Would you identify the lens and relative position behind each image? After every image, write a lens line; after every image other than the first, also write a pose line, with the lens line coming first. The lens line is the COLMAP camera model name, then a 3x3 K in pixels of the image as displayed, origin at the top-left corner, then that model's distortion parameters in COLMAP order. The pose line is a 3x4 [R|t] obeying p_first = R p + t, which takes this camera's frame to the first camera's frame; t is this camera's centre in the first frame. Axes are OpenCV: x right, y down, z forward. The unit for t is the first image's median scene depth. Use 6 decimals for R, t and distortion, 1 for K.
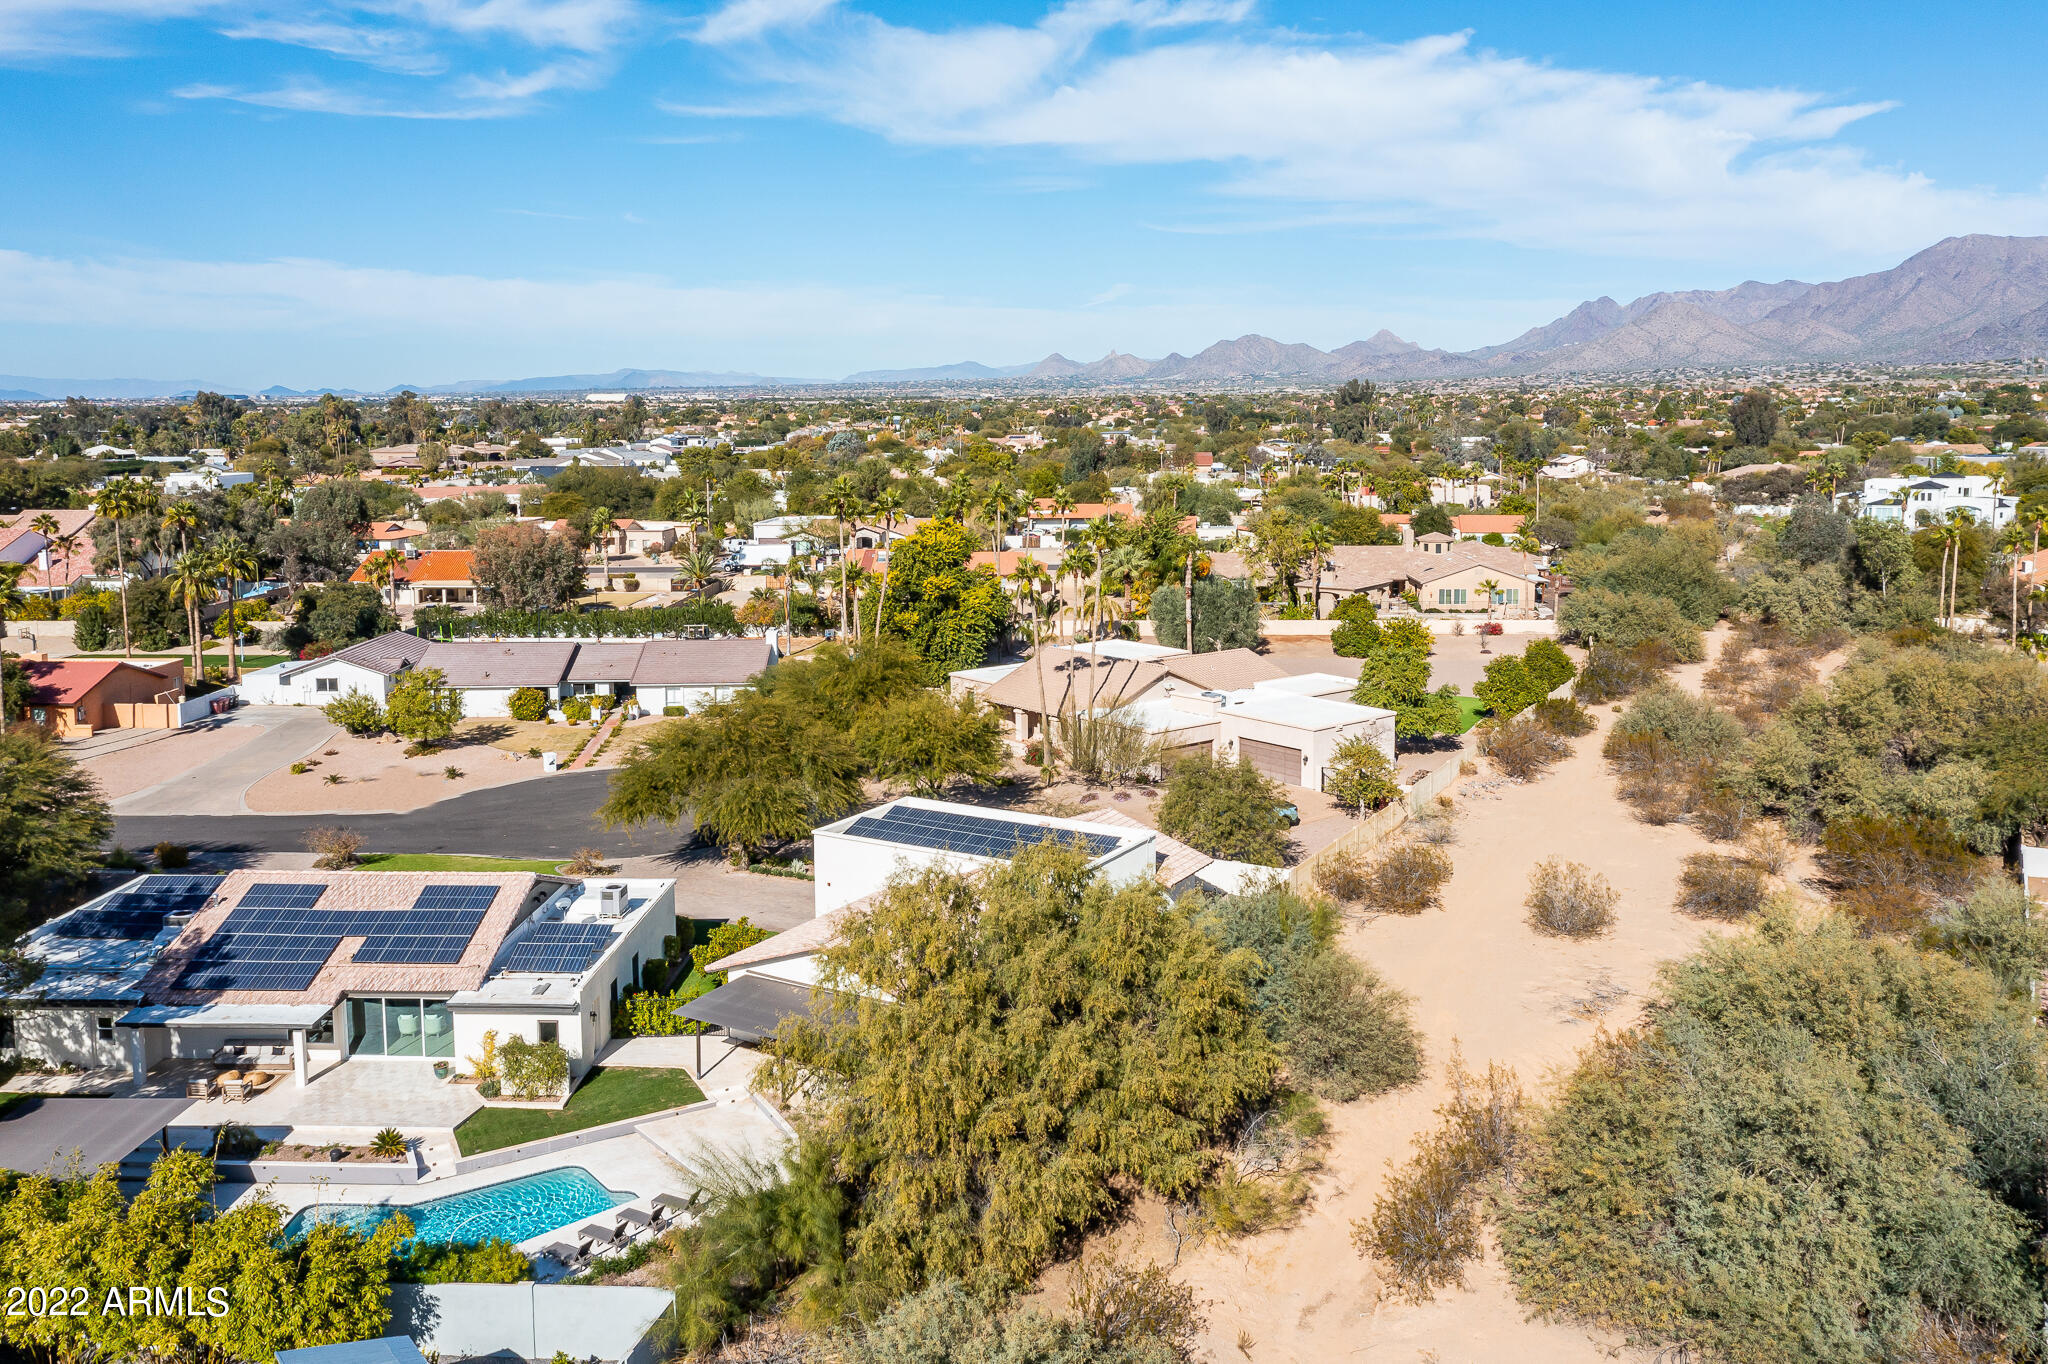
lens RADIAL K [[1586.2, 0, 1051.9], [0, 1586.2, 762.4], [0, 0, 1]] dist [0.003273, 0.011047]
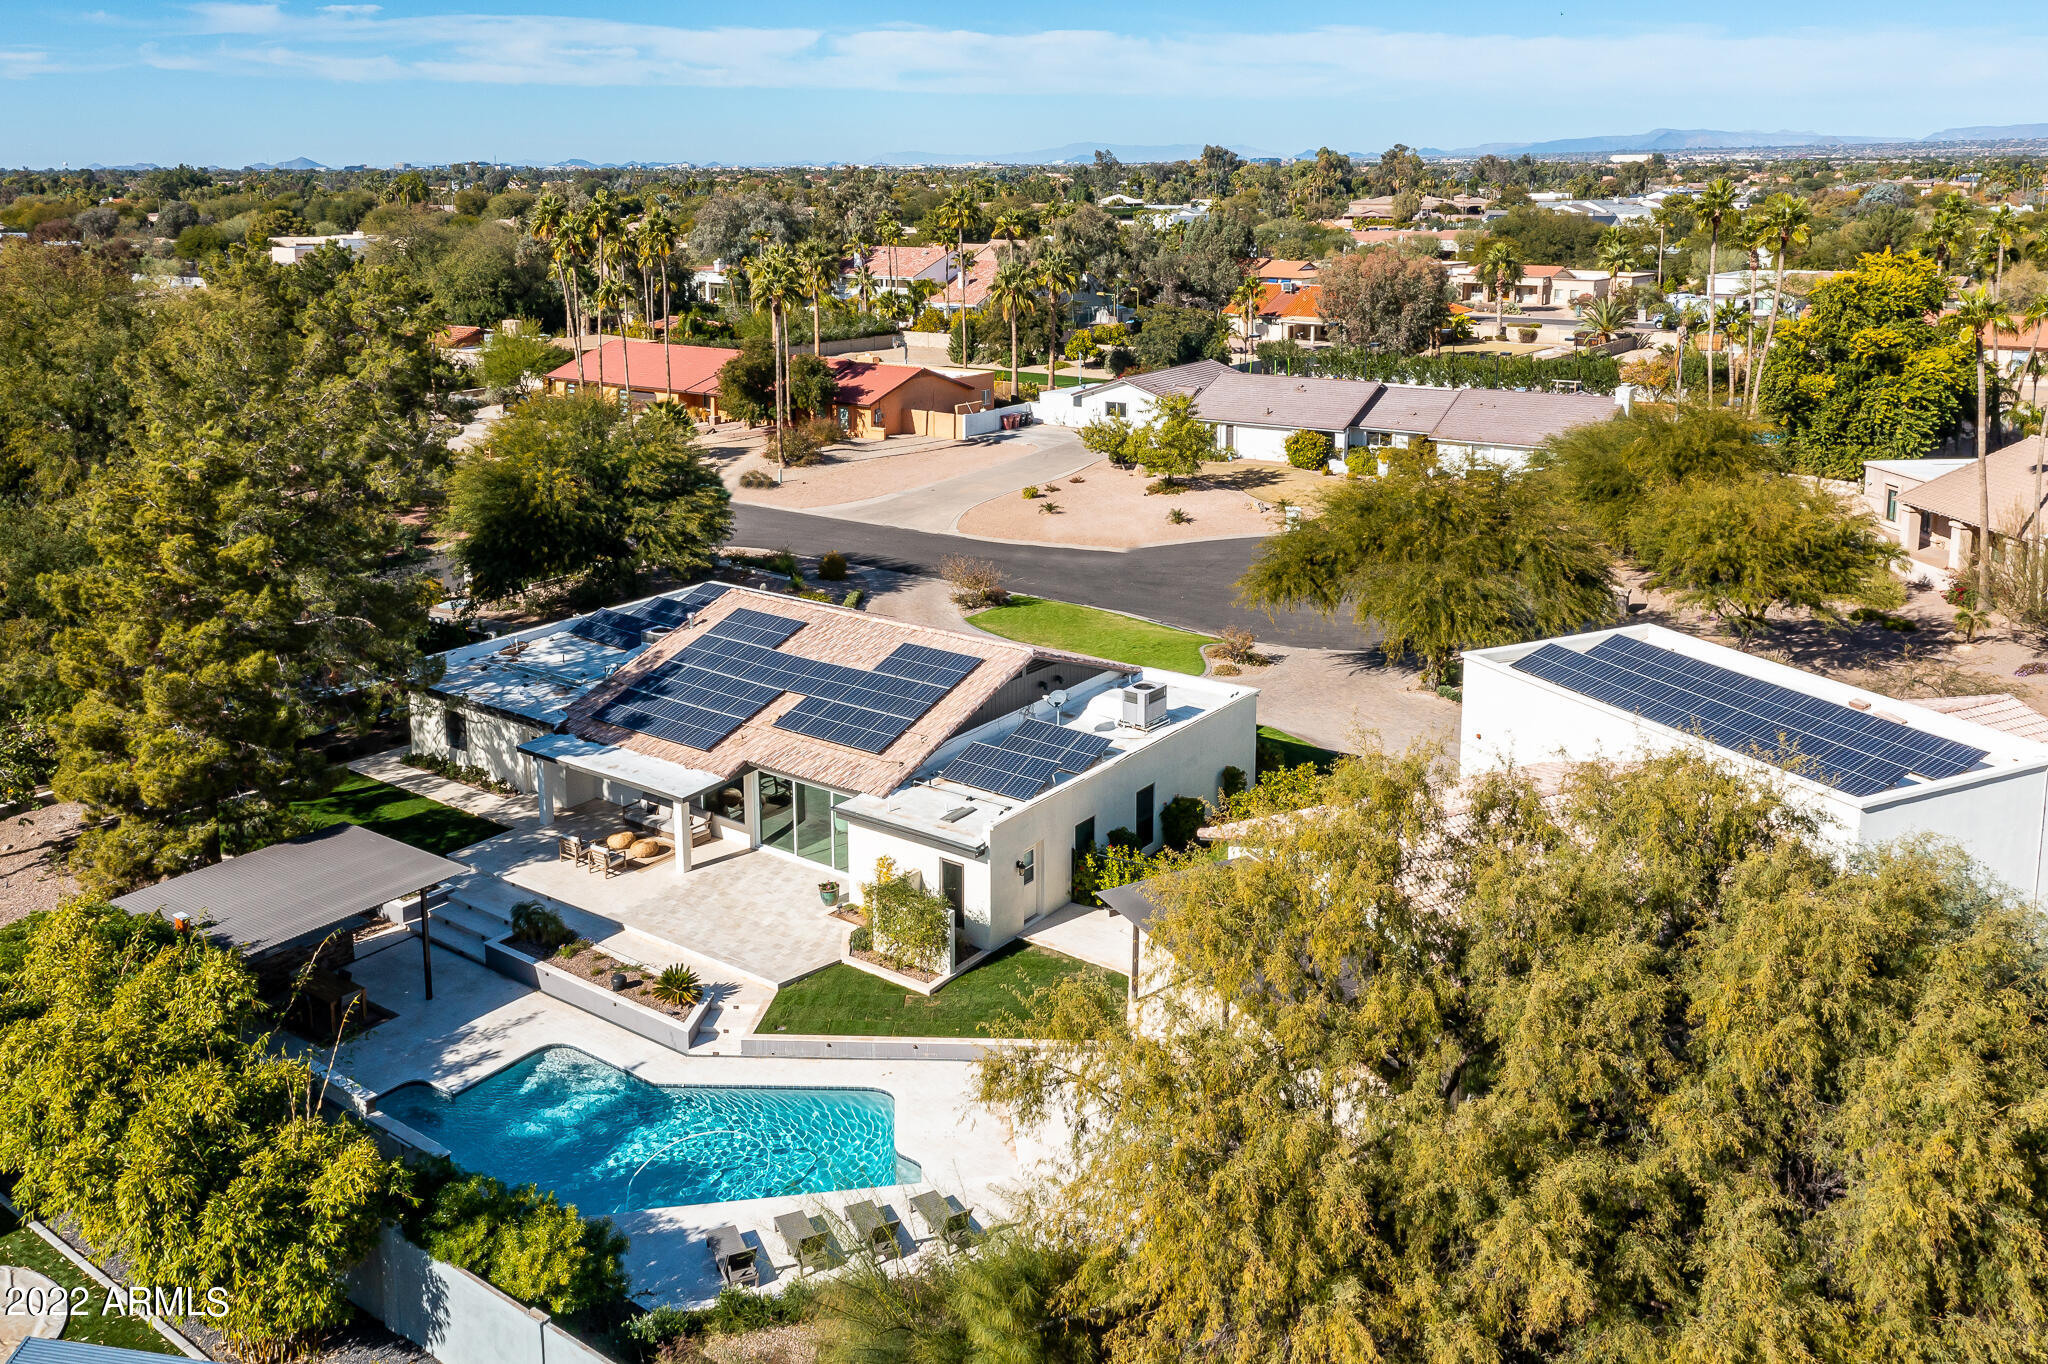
lens RADIAL K [[1638.1, 0, 1024.5], [0, 1638.1, 533.5], [0, 0, 1]] dist [-0.005425, 0.000374]
pose [[0.817114, 0.120077, -0.563831, 0.050911], [-0.121123, 0.991994, 0.035728, -0.005671], [0.563608, 0.039099, 0.825117, 0.209771]]
